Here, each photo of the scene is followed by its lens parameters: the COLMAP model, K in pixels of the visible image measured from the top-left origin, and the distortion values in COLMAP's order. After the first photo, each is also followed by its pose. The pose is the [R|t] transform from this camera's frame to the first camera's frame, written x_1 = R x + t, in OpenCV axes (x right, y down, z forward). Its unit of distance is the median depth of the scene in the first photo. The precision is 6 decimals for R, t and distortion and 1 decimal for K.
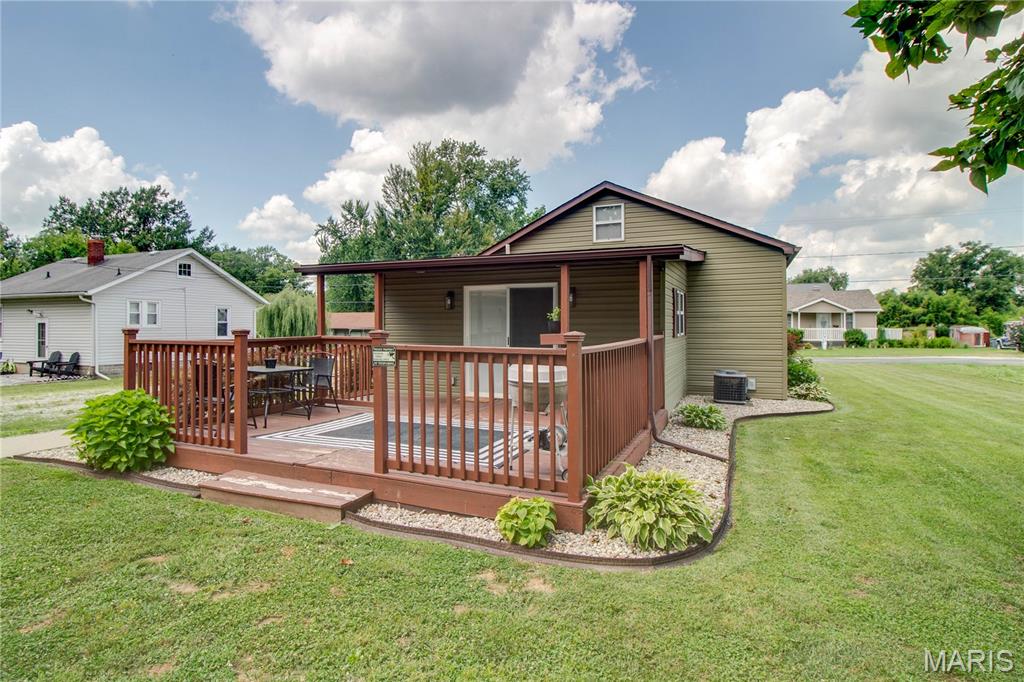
lens RADIAL K [[535.5, 0, 491.2], [0, 535.5, 319.4], [0, 0, 1]] dist [-0.009262, -0.000426]
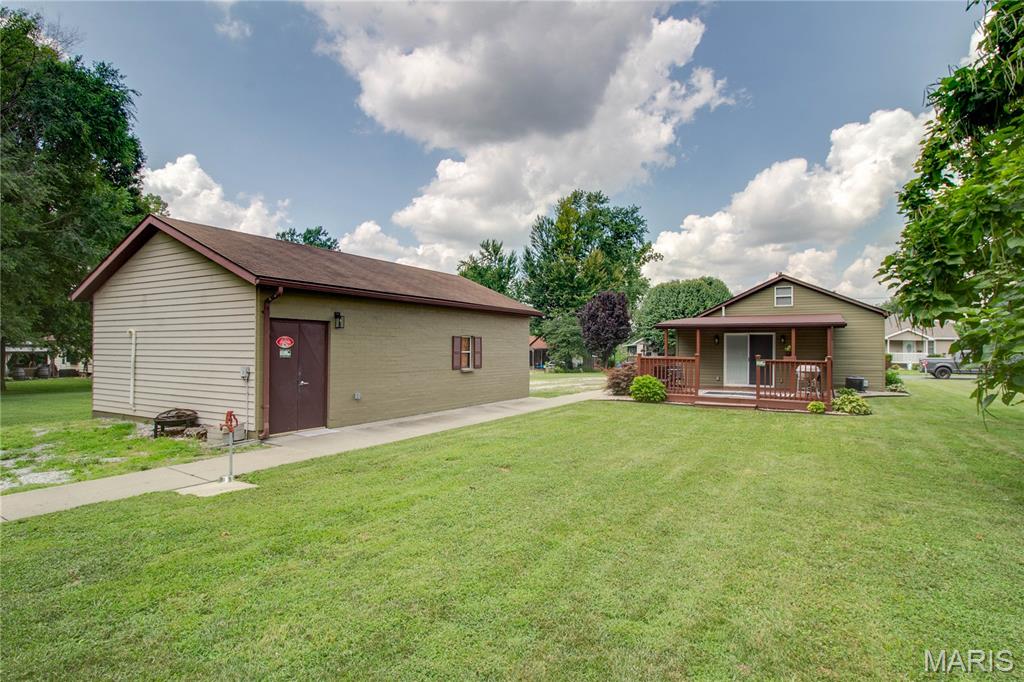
lens RADIAL K [[535.5, 0, 517.2], [0, 535.5, 341.7], [0, 0, 1]] dist [-0.009262, -0.000426]
pose [[0.996678, 0.007685, -0.081075, -0.132603], [-0.007342, 0.999963, 0.004532, -0.006126], [0.081107, -0.003922, 0.996698, -0.221170]]
